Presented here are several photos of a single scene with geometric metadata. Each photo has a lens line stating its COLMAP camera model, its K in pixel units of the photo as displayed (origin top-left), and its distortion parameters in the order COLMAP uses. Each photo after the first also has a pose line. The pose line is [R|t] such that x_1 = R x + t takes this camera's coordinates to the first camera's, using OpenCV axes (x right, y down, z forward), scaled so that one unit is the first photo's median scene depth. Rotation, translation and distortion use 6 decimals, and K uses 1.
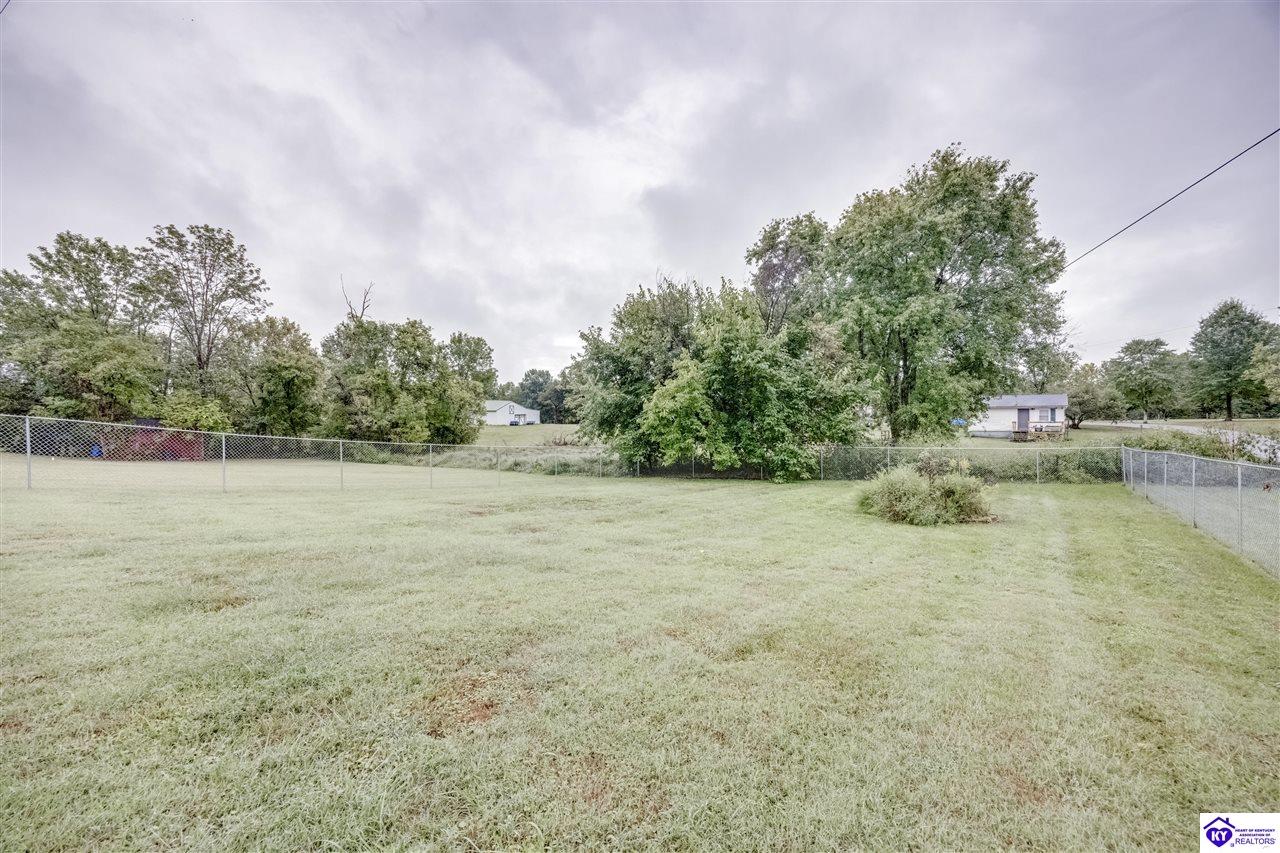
lens RADIAL K [[480.6, 0, 643.8], [0, 480.6, 427.9], [0, 0, 1]] dist [0.001834, 0.000016]
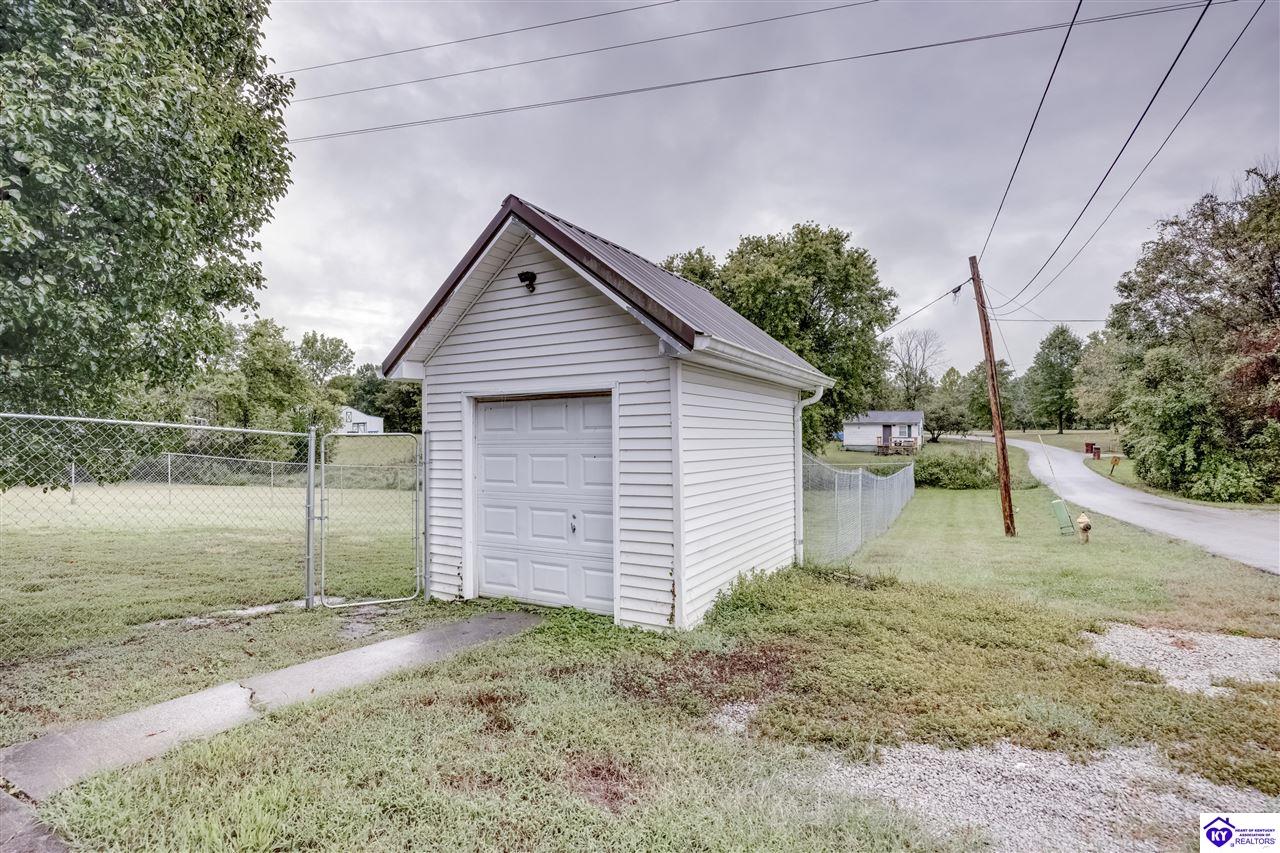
lens RADIAL K [[627.2, 0, 639.6], [0, 627.2, 431.0], [0, 0, 1]] dist [0.001012, 0.000100]
pose [[0.973816, 0.001056, 0.227335, -0.081928], [0.000060, 0.999988, -0.004902, -0.018721], [-0.227338, 0.004787, 0.973804, -0.256899]]
